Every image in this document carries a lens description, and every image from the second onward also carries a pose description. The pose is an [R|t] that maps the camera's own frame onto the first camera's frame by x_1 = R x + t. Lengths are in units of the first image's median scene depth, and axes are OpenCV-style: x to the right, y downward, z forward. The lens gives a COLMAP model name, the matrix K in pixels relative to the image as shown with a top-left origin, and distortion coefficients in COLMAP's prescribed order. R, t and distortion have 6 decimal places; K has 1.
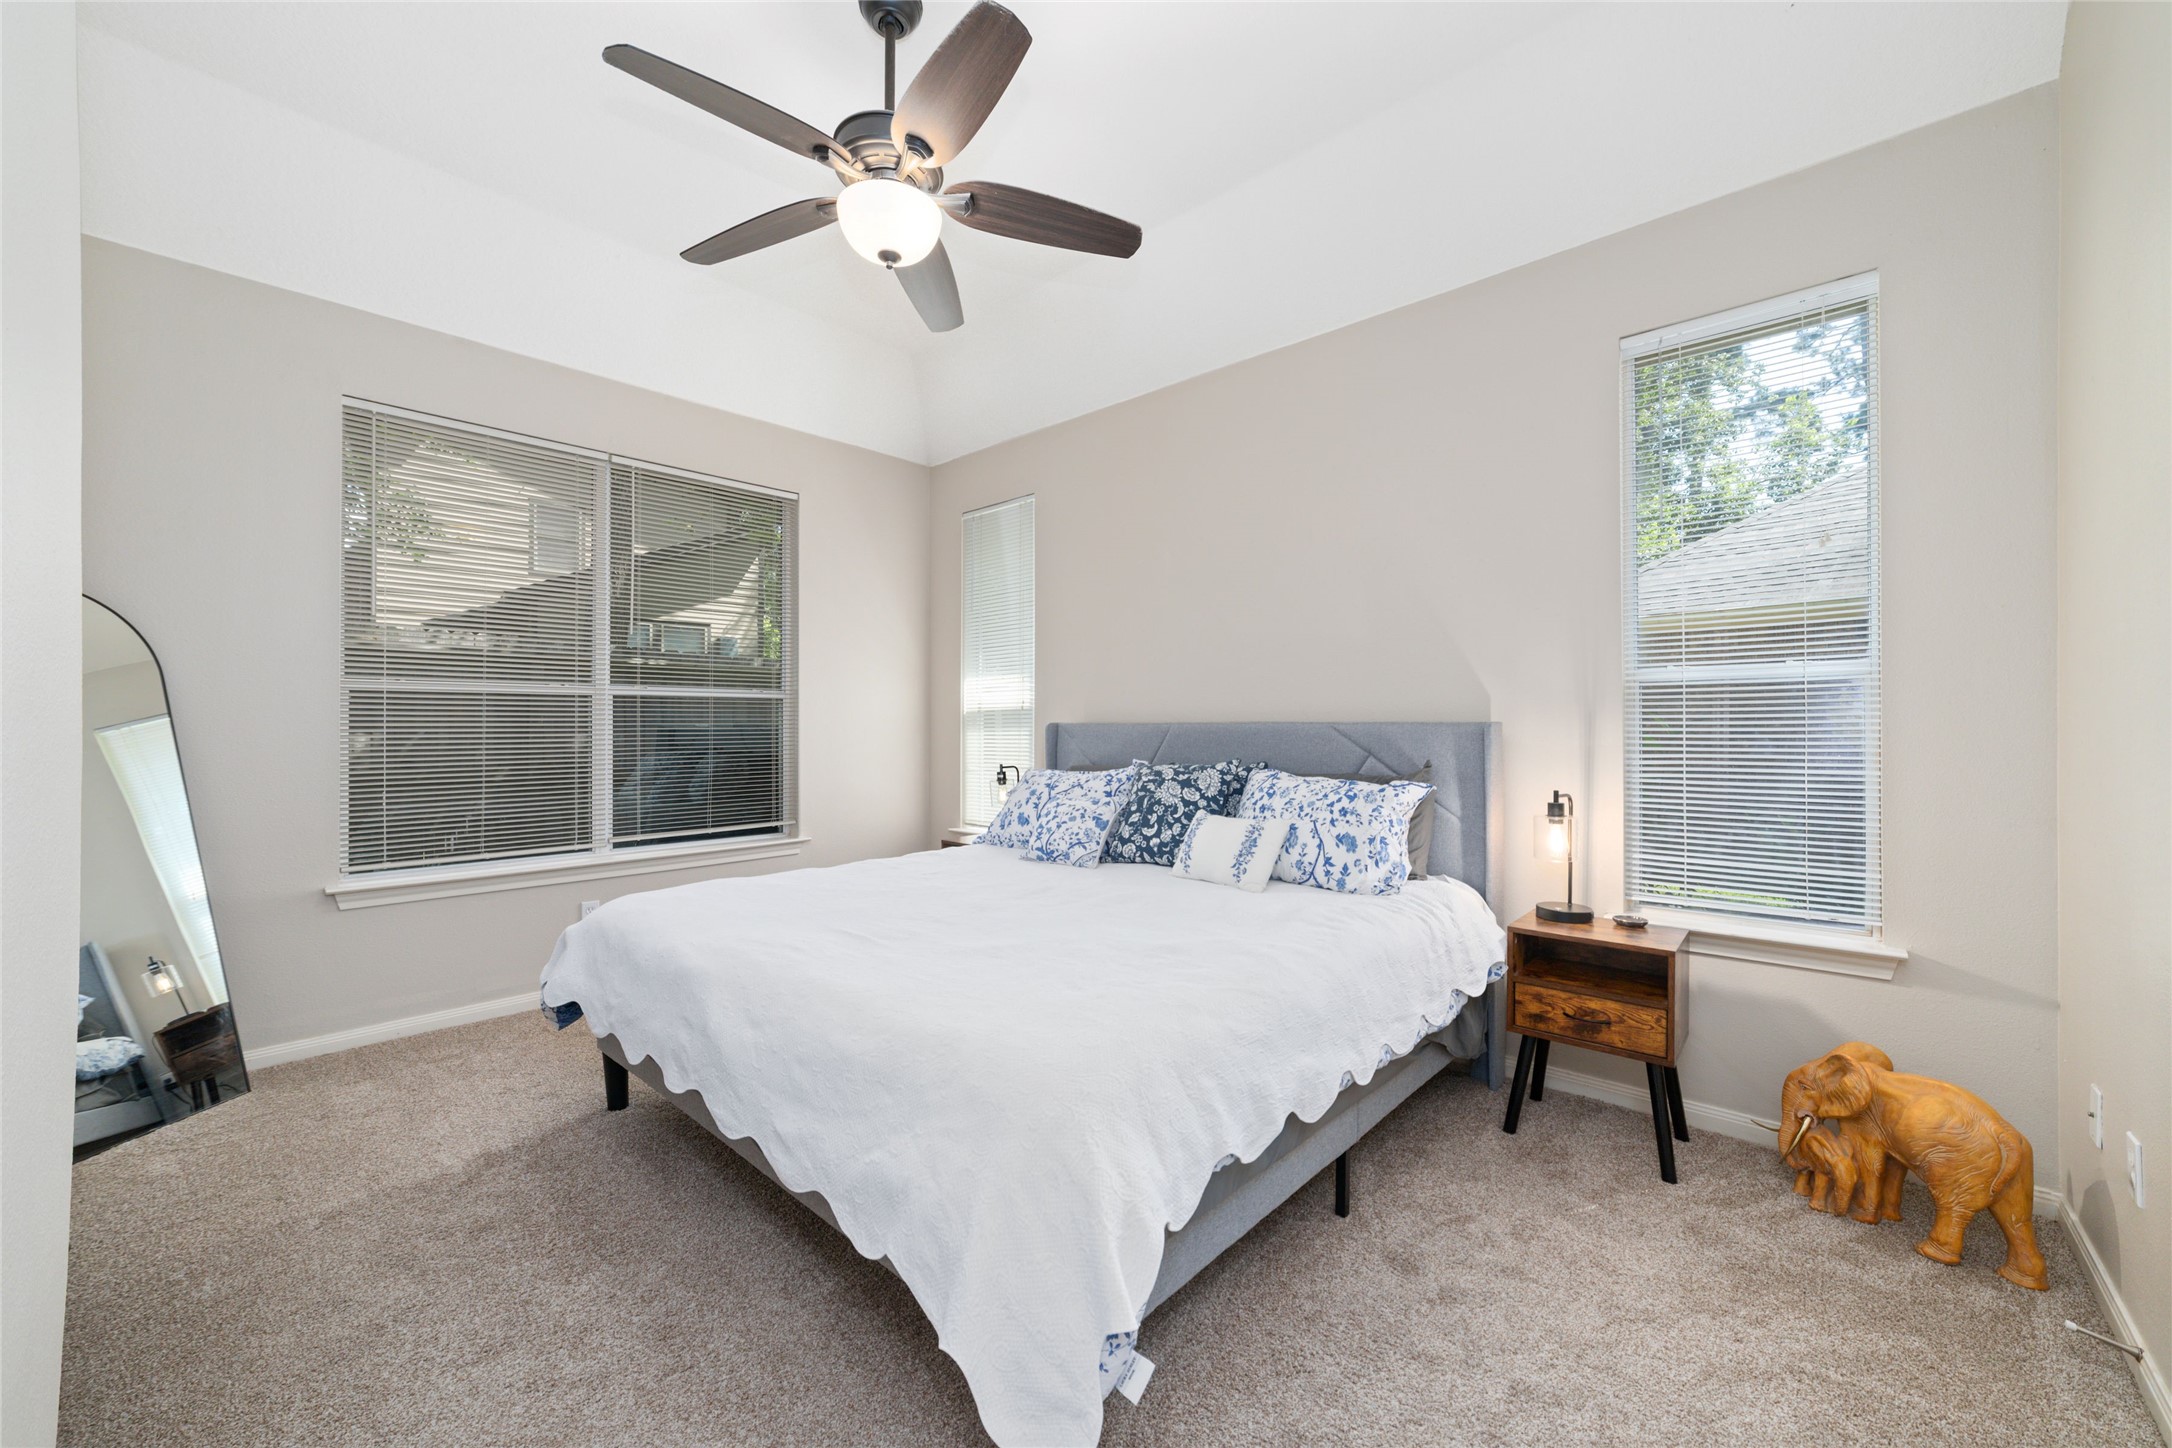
lens RADIAL K [[835.3, 0, 1082.4], [0, 835.3, 732.3], [0, 0, 1]] dist [-0.025813, 0.008449]
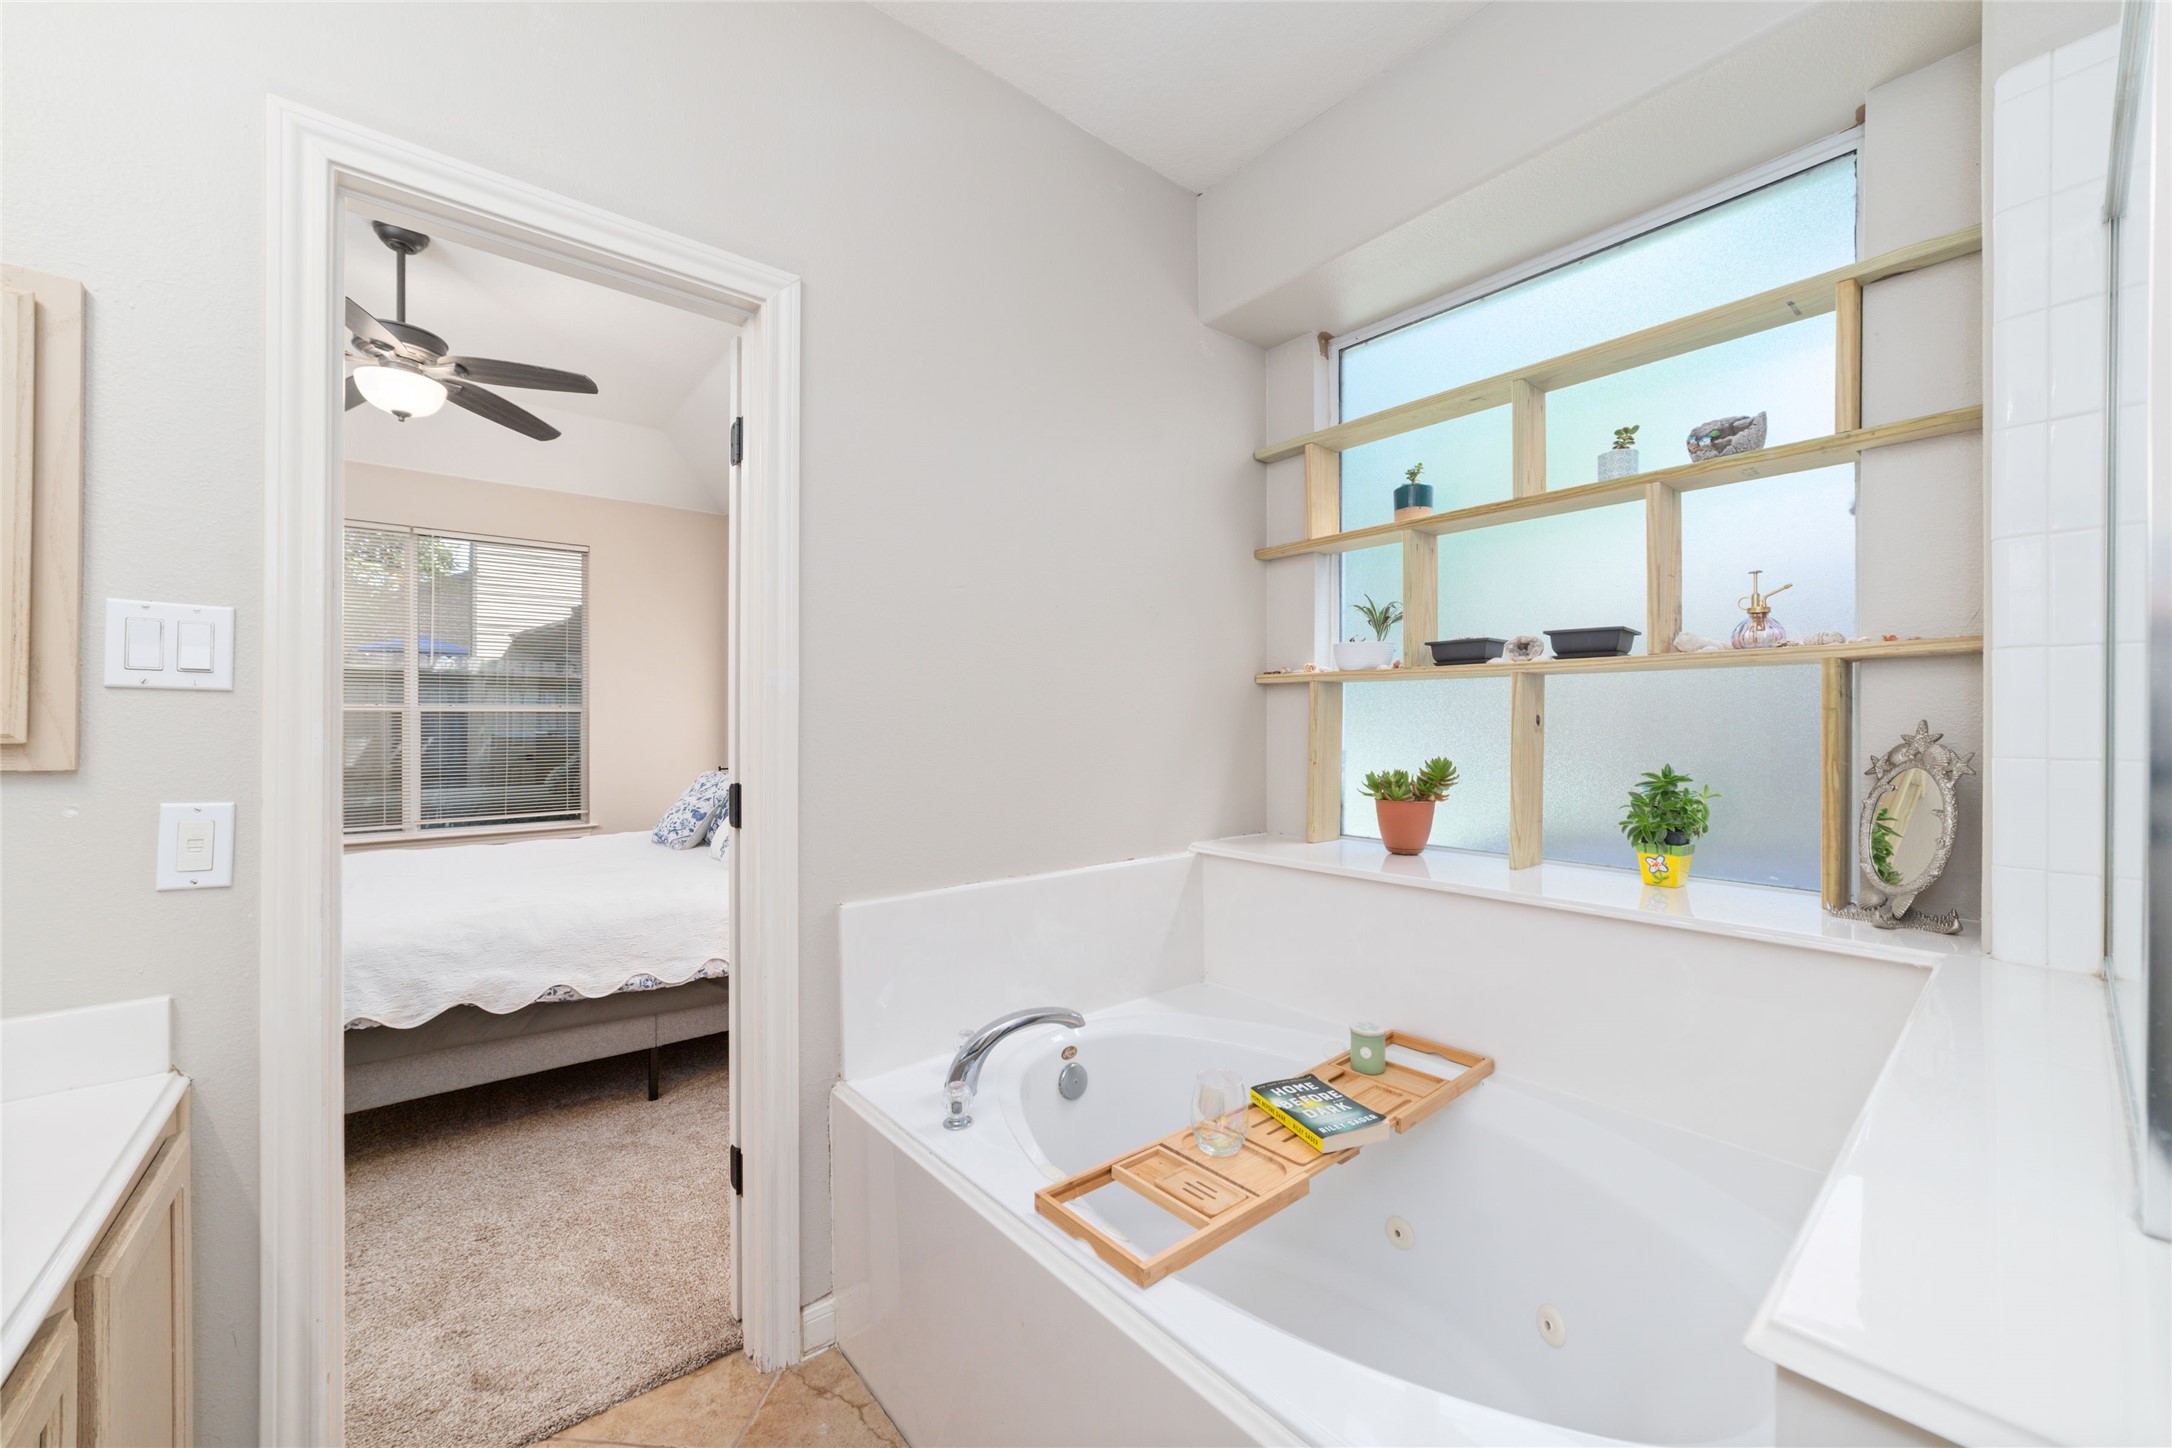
lens RADIAL K [[835.3, 0, 1082.4], [0, 835.3, 732.3], [0, 0, 1]] dist [-0.025813, 0.008449]
pose [[0.989615, 0.000353, -0.143745, 0.656707], [0.000819, 0.999967, 0.008096, -0.022051], [0.143743, -0.008129, 0.989582, -0.135438]]
